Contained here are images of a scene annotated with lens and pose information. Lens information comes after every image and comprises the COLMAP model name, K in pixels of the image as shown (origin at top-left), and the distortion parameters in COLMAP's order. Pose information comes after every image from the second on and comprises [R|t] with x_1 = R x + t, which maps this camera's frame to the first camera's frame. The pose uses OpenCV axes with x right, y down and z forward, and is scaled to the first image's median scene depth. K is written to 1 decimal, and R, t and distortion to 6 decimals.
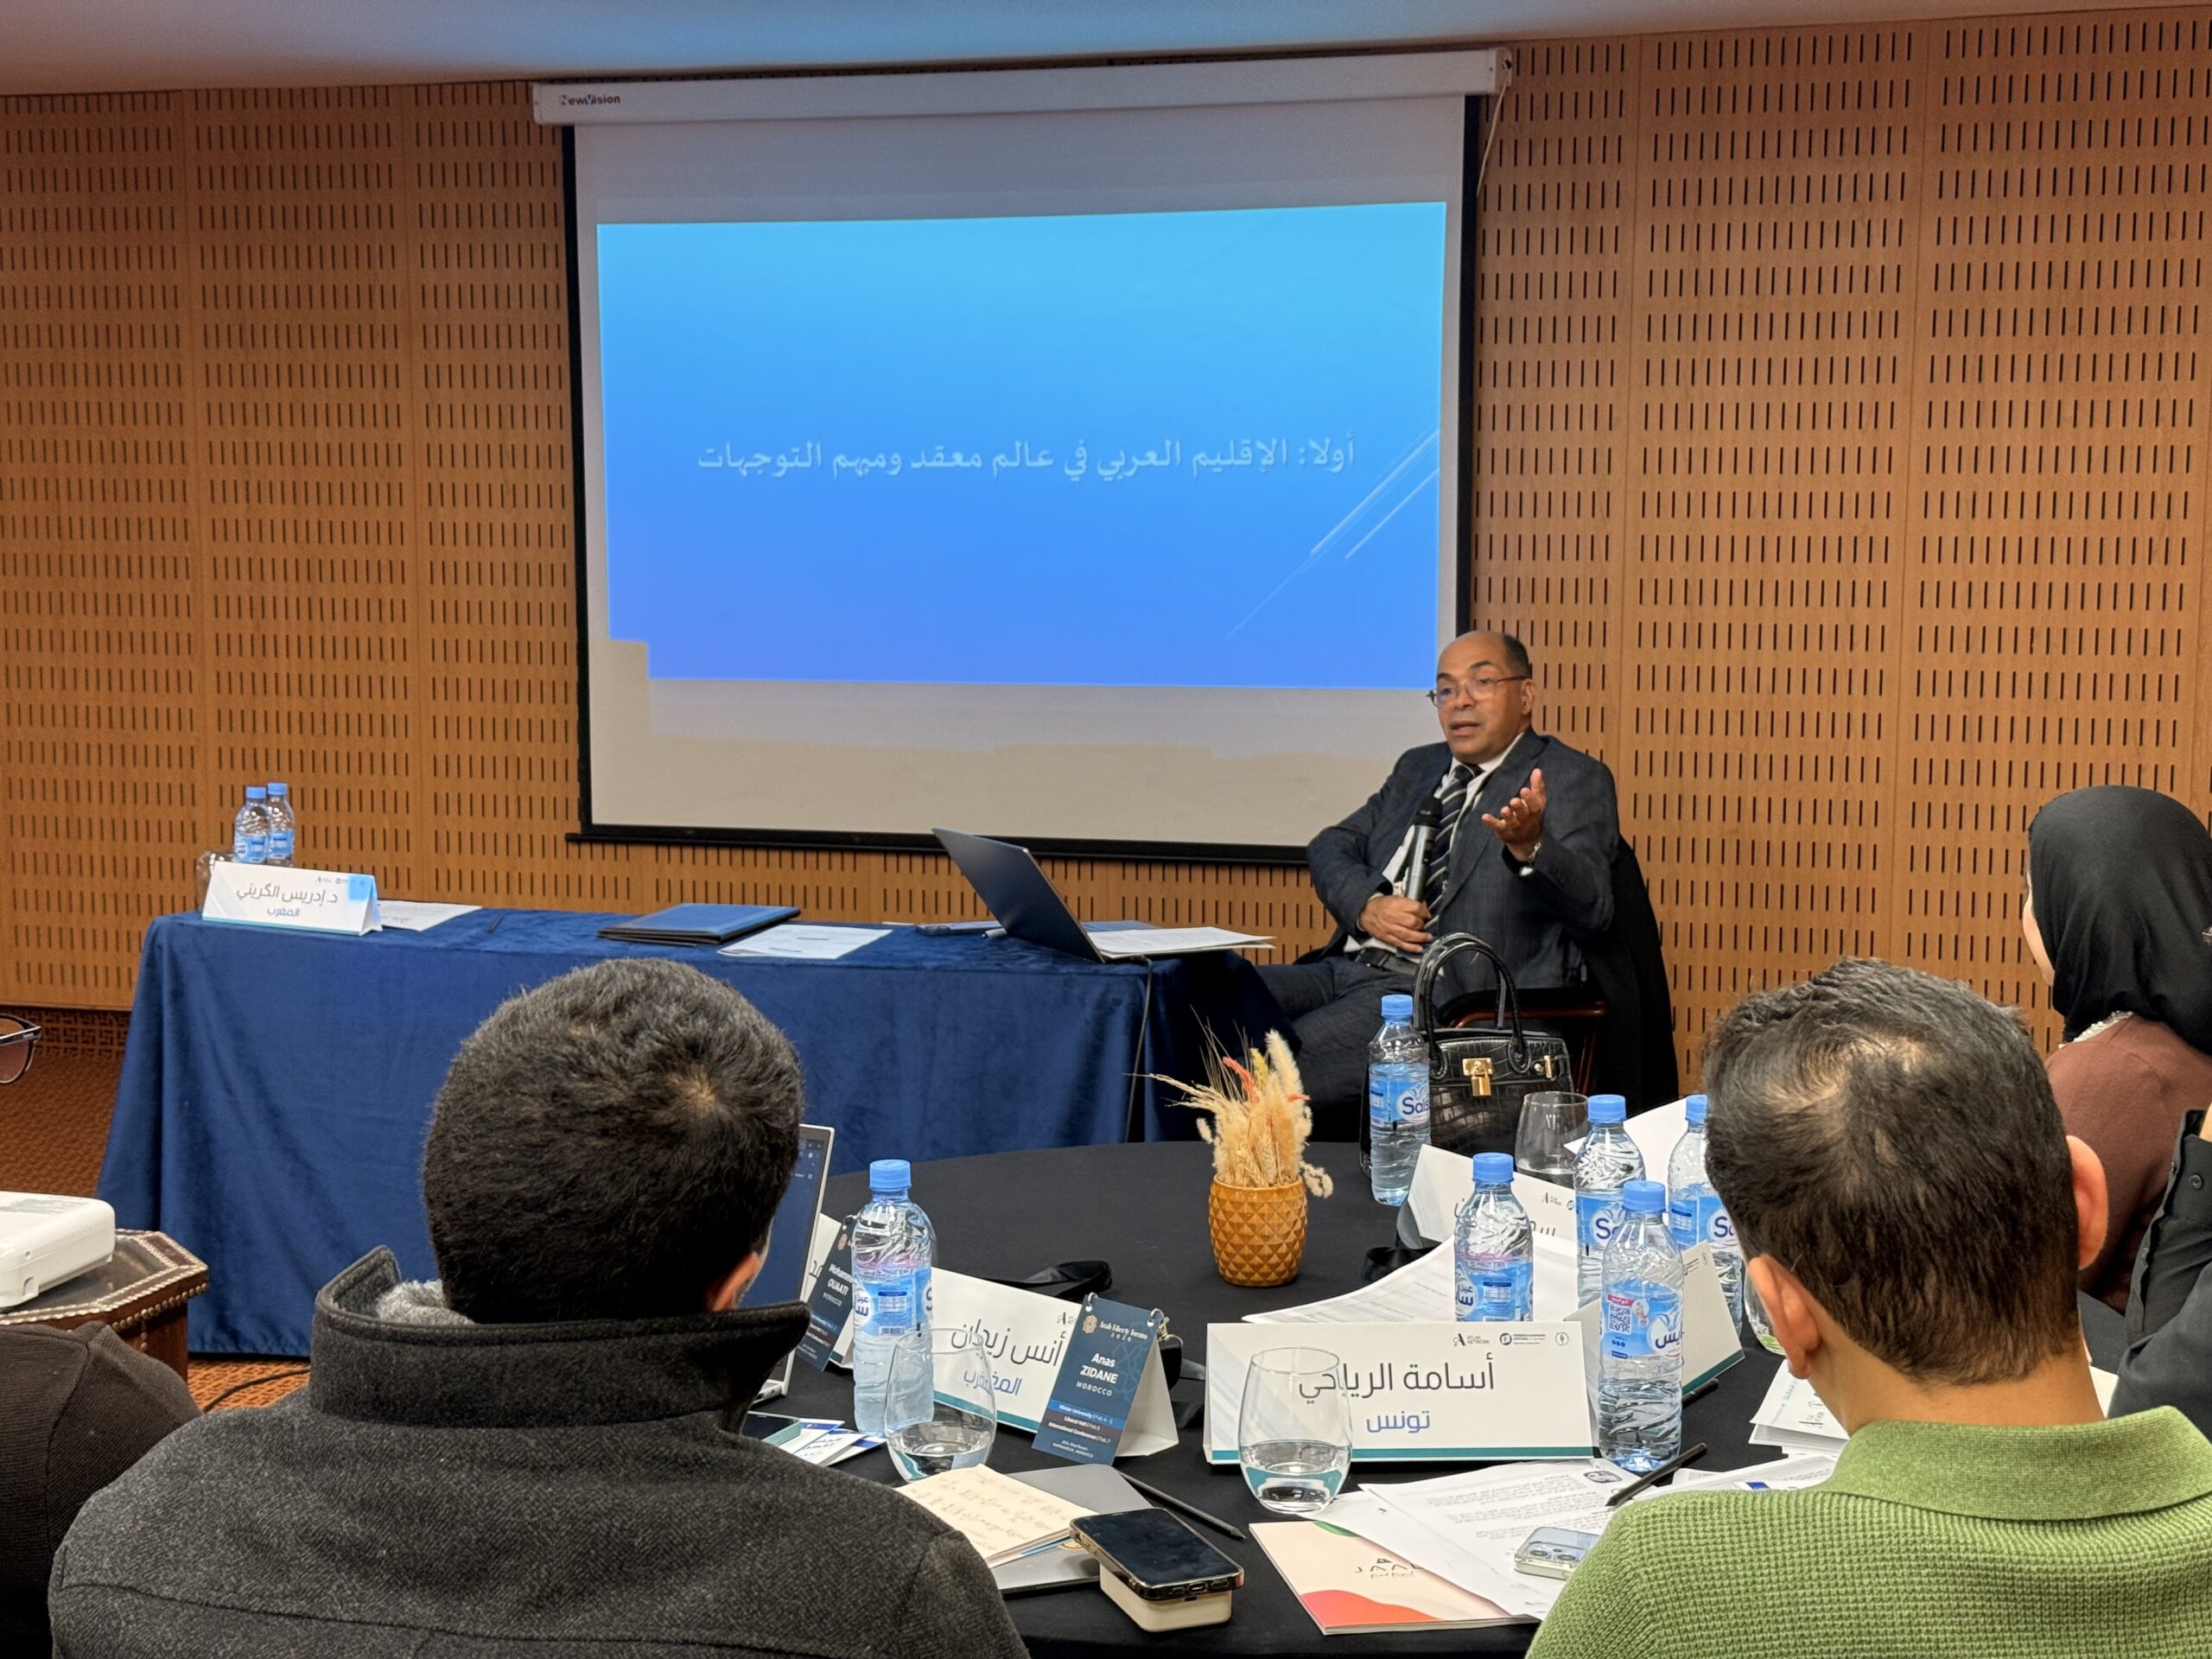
lens RADIAL K [[3098.3, 0, 1114.8], [0, 3098.3, 825.4], [0, 0, 1]] dist [0.147445, -0.061585]
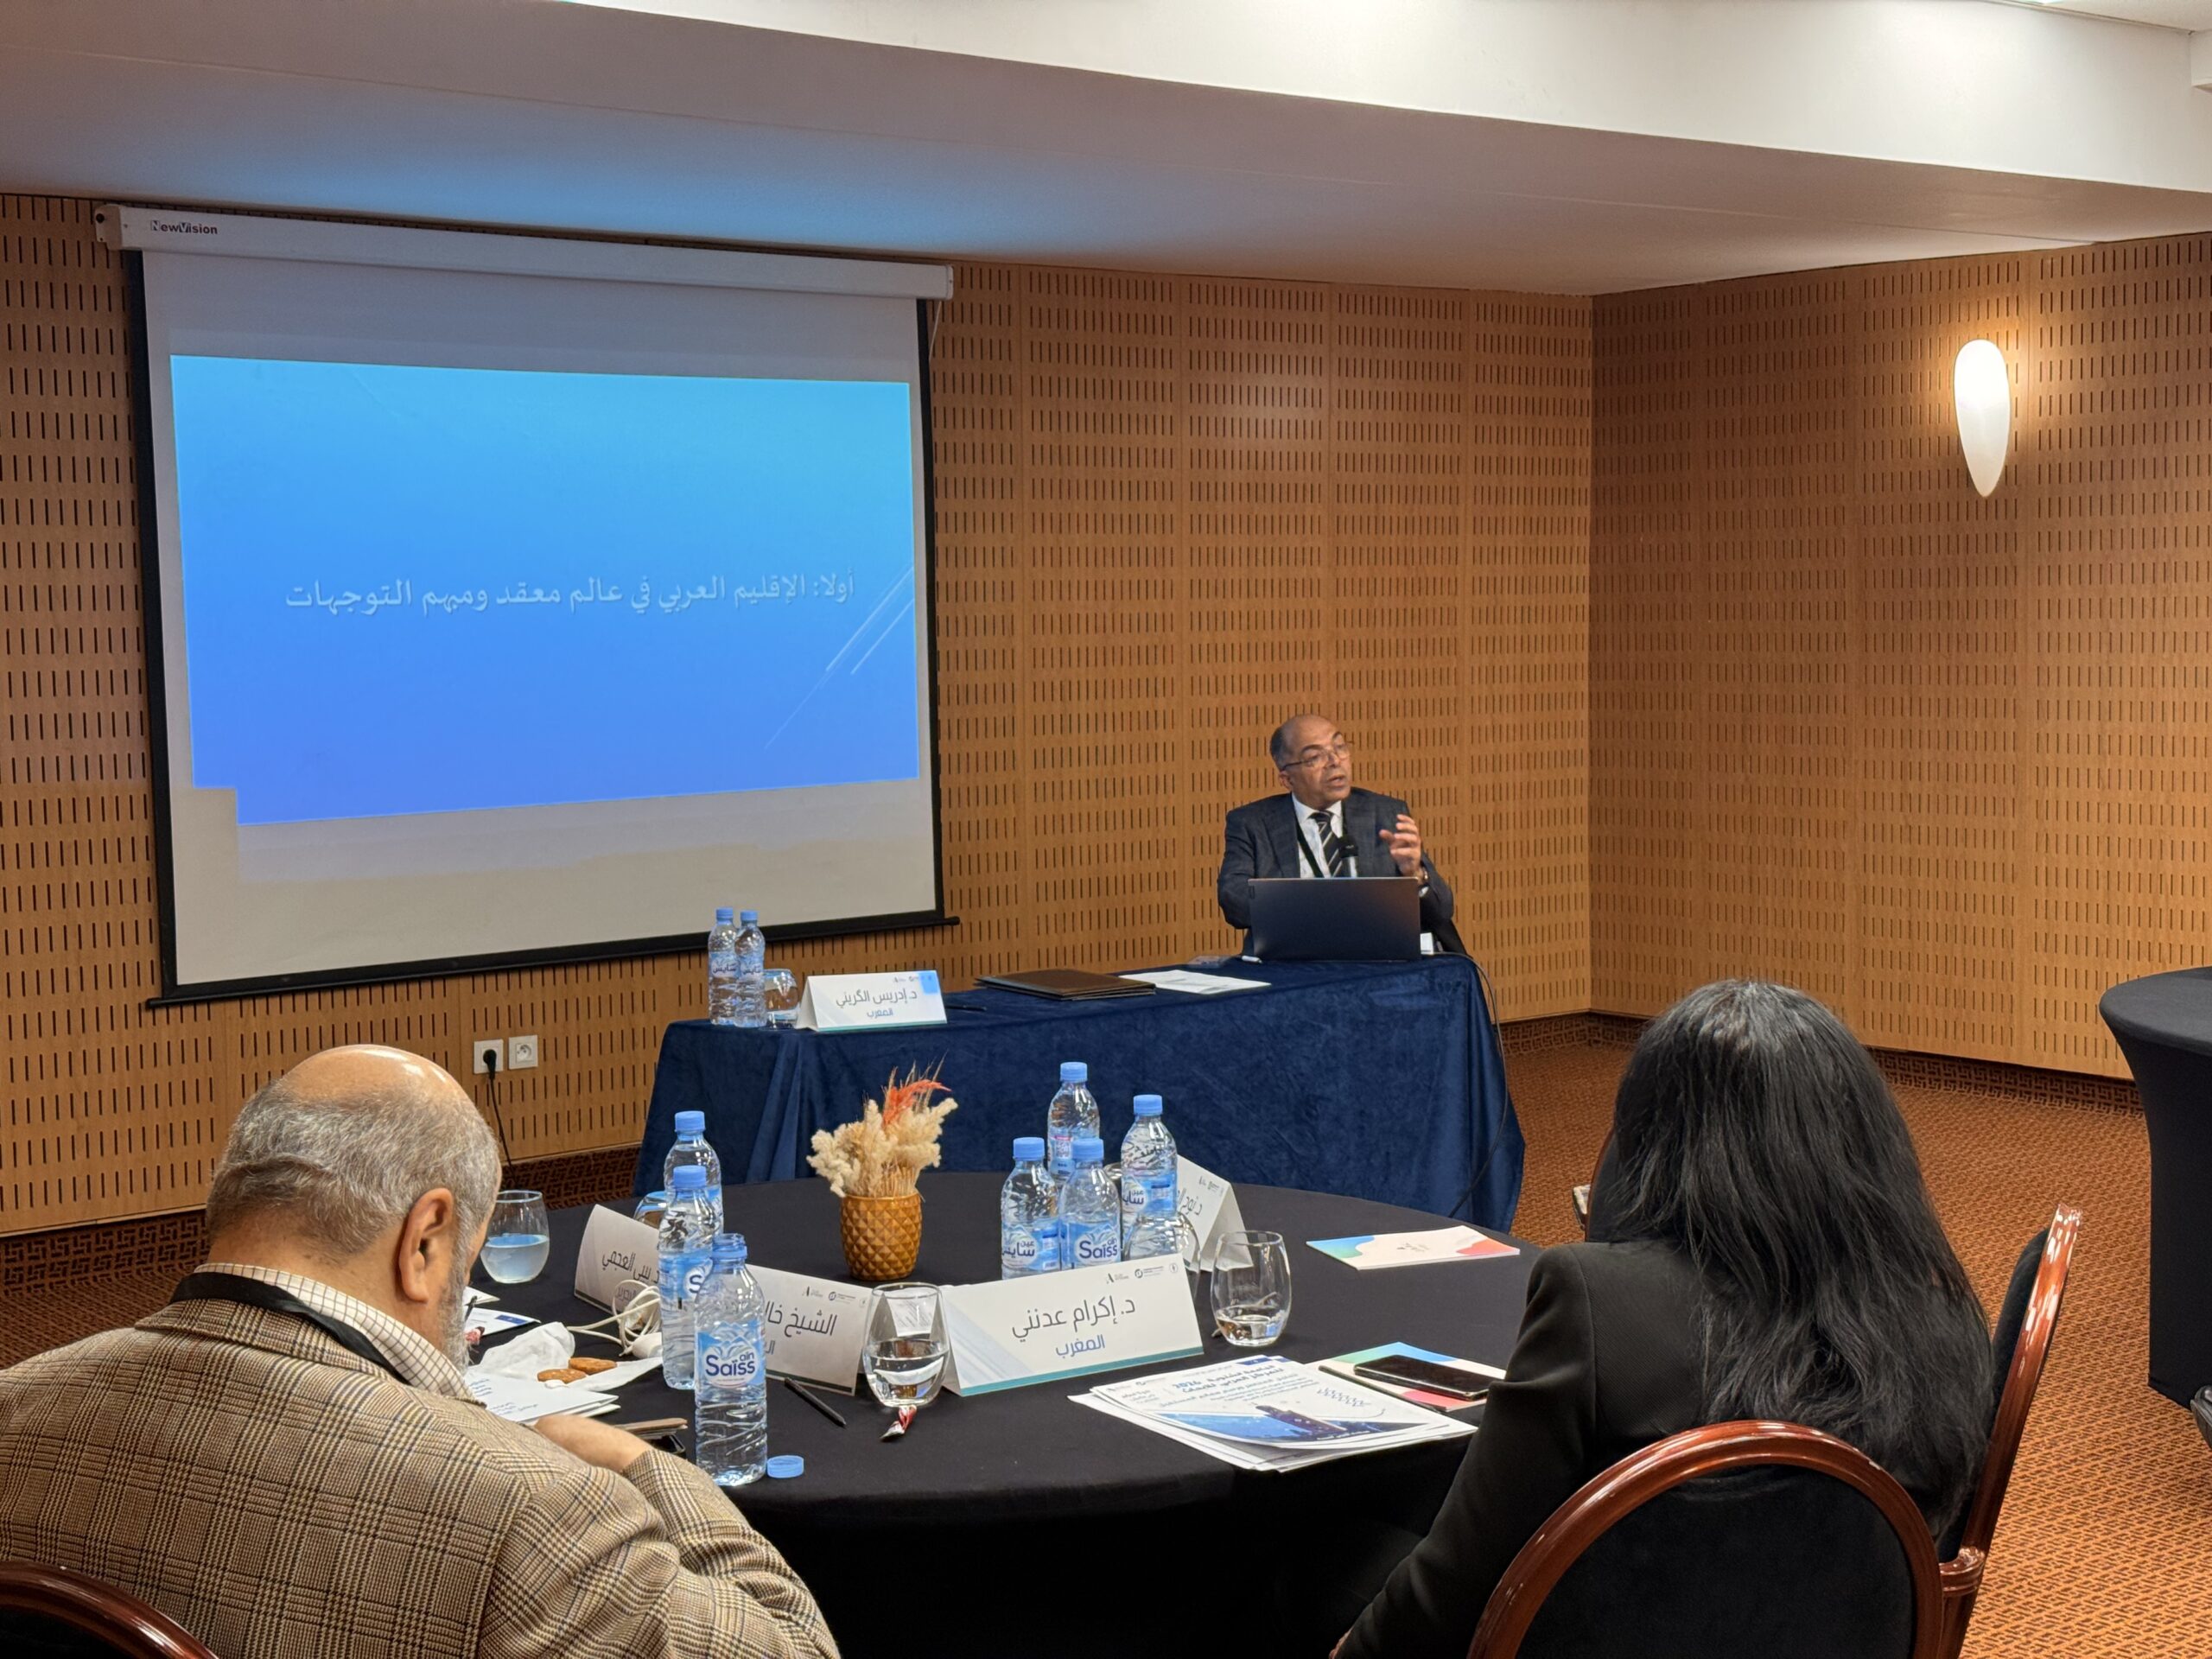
lens RADIAL K [[3098.3, 0, 1114.8], [0, 3098.3, 825.4], [0, 0, 1]] dist [0.147445, -0.061585]
pose [[0.571382, -0.072612, 0.817466, -0.803491], [0.108382, 0.994030, 0.012540, -0.030703], [-0.813496, 0.081433, 0.575841, 0.225940]]
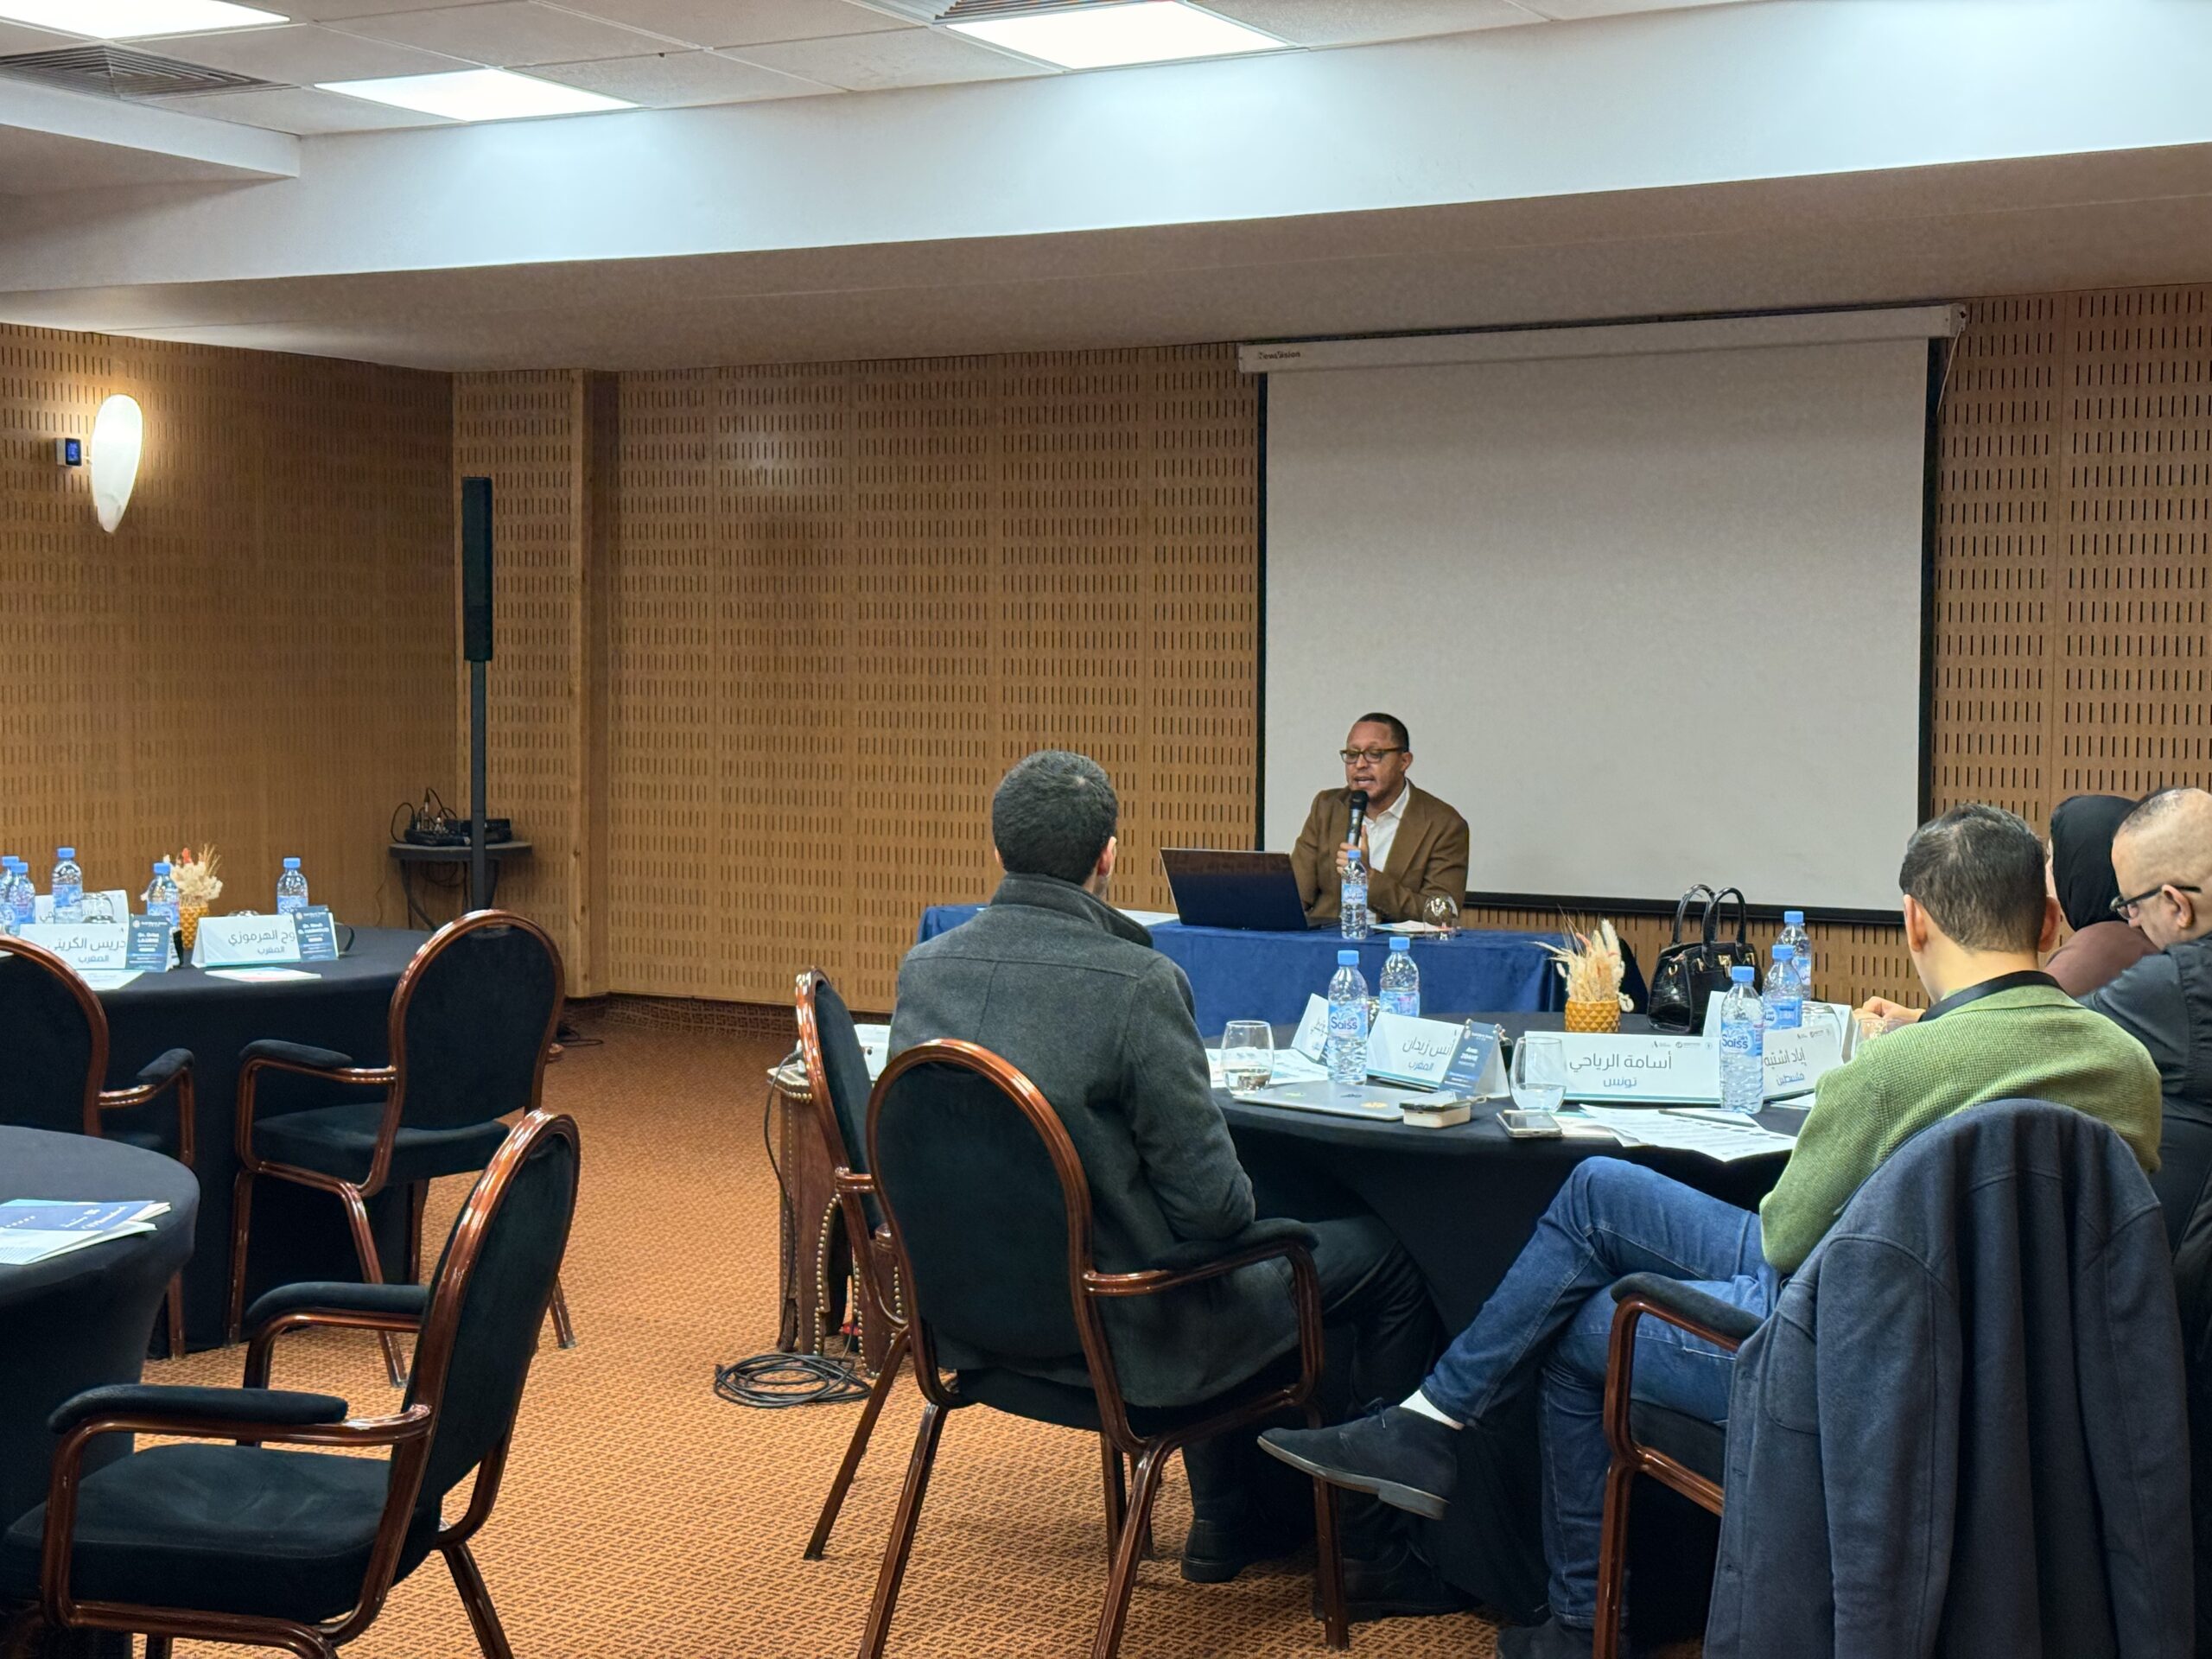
lens RADIAL K [[3098.3, 0, 1114.8], [0, 3098.3, 825.4], [0, 0, 1]] dist [0.147445, -0.061585]
pose [[0.973972, 0.016468, -0.226070, 0.074263], [-0.028642, 0.998304, -0.050678, 0.045956], [0.224853, 0.055835, 0.972792, -0.332114]]
